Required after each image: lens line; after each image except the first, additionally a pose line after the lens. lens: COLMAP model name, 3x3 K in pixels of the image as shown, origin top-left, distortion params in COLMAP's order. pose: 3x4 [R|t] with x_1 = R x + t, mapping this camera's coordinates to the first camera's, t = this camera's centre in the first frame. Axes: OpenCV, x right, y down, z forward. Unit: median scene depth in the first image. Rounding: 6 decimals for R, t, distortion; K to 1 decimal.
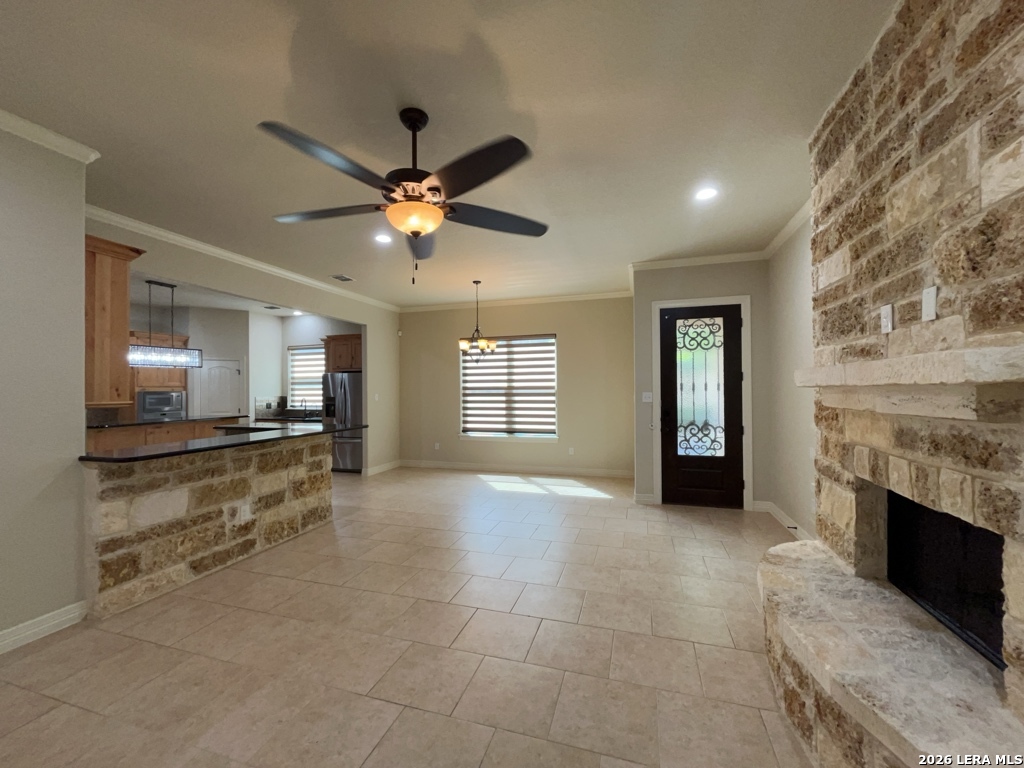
lens RADIAL K [[413.8, 0, 514.8], [0, 413.8, 384.7], [0, 0, 1]] dist [-0.002014, -0.000445]
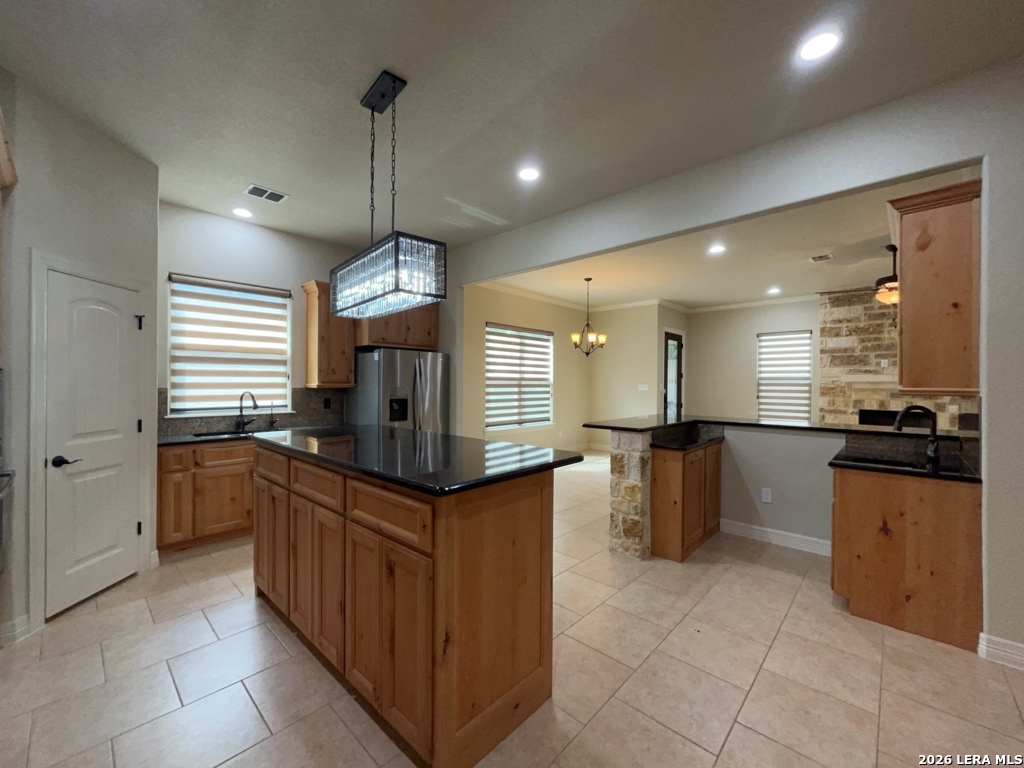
lens RADIAL K [[413.8, 0, 514.8], [0, 413.8, 384.7], [0, 0, 1]] dist [-0.002014, -0.000445]
pose [[0.434261, 0.007242, 0.900758, -1.353900], [-0.018344, 0.999831, 0.000805, 0.030665], [-0.900600, -0.016873, 0.434321, 0.845830]]
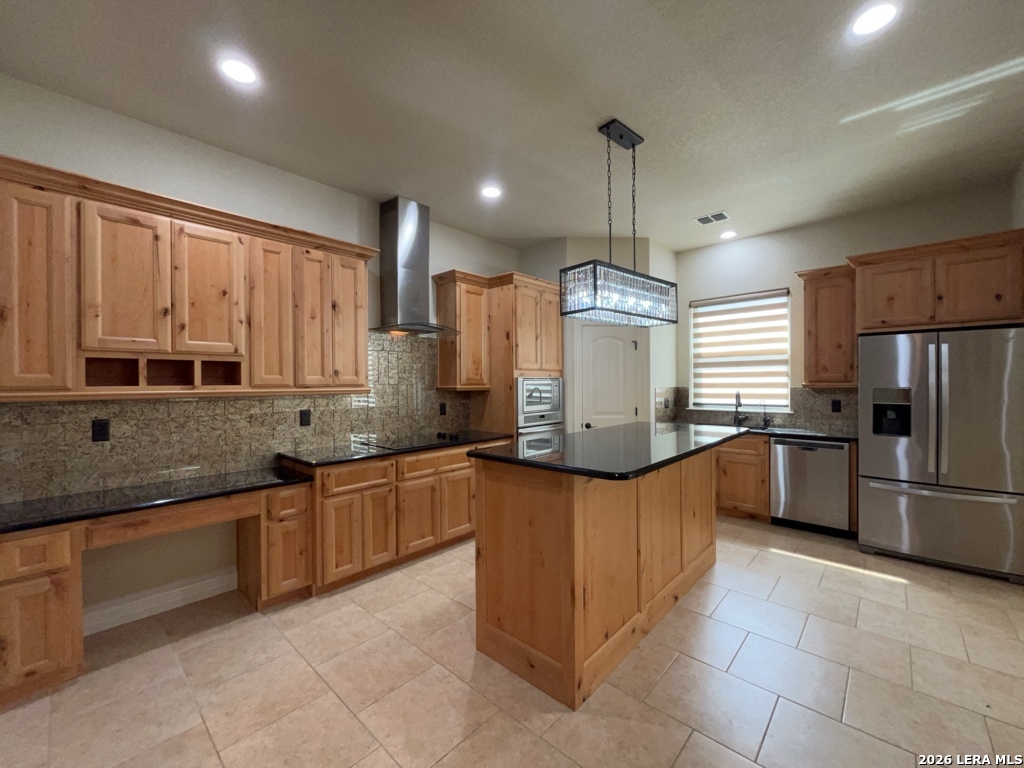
lens RADIAL K [[413.8, 0, 514.8], [0, 413.8, 384.7], [0, 0, 1]] dist [-0.002014, -0.000445]
pose [[0.903013, 0.002360, -0.429607, -0.904471], [0.005891, 0.999823, 0.017876, 0.022042], [0.429573, -0.018673, 0.902839, 0.637319]]
